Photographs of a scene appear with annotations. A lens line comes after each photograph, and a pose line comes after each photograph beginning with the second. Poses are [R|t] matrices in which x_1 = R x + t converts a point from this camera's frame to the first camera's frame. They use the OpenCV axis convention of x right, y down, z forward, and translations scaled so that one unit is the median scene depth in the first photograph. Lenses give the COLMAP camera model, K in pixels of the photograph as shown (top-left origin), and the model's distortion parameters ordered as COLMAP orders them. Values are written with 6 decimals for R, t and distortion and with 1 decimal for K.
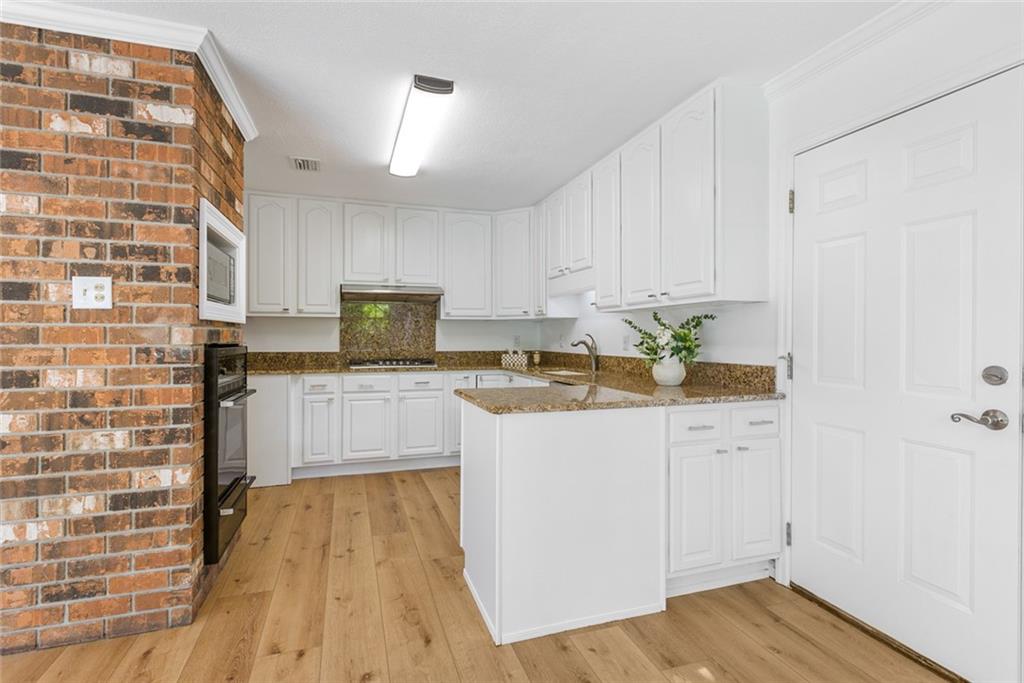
lens RADIAL K [[475.9, 0, 502.7], [0, 475.9, 336.6], [0, 0, 1]] dist [0.004408, -0.000528]
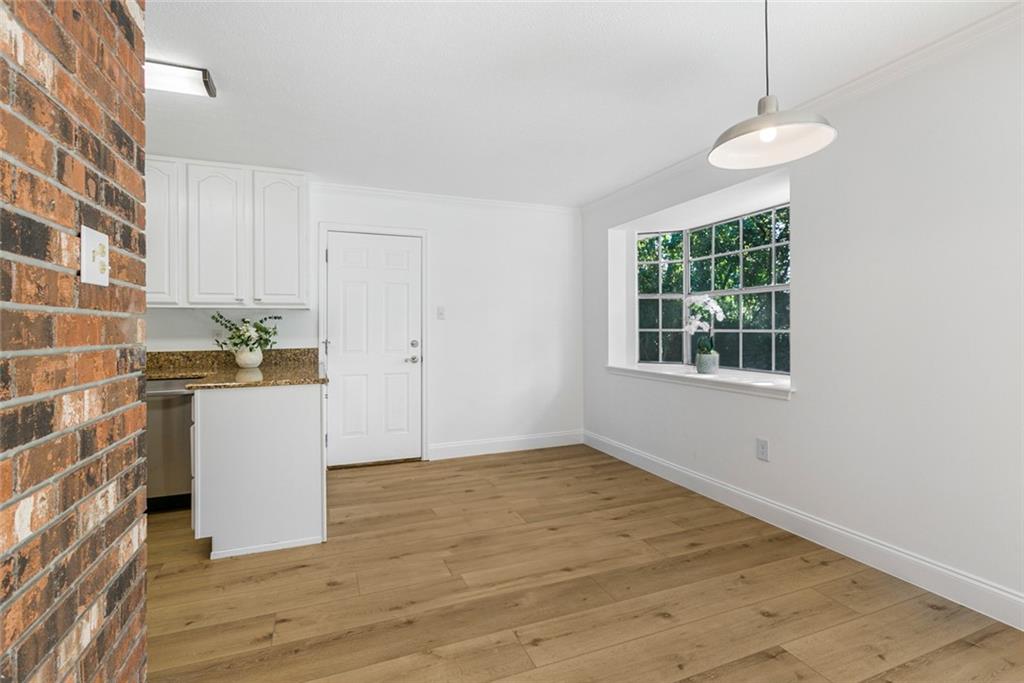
lens RADIAL K [[475.9, 0, 506.0], [0, 475.9, 334.5], [0, 0, 1]] dist [0.004408, -0.000528]
pose [[-0.069628, -0.009742, 0.997525, -1.461785], [0.005909, 0.999931, 0.010178, -0.000199], [-0.997556, 0.006603, -0.069565, 0.529372]]
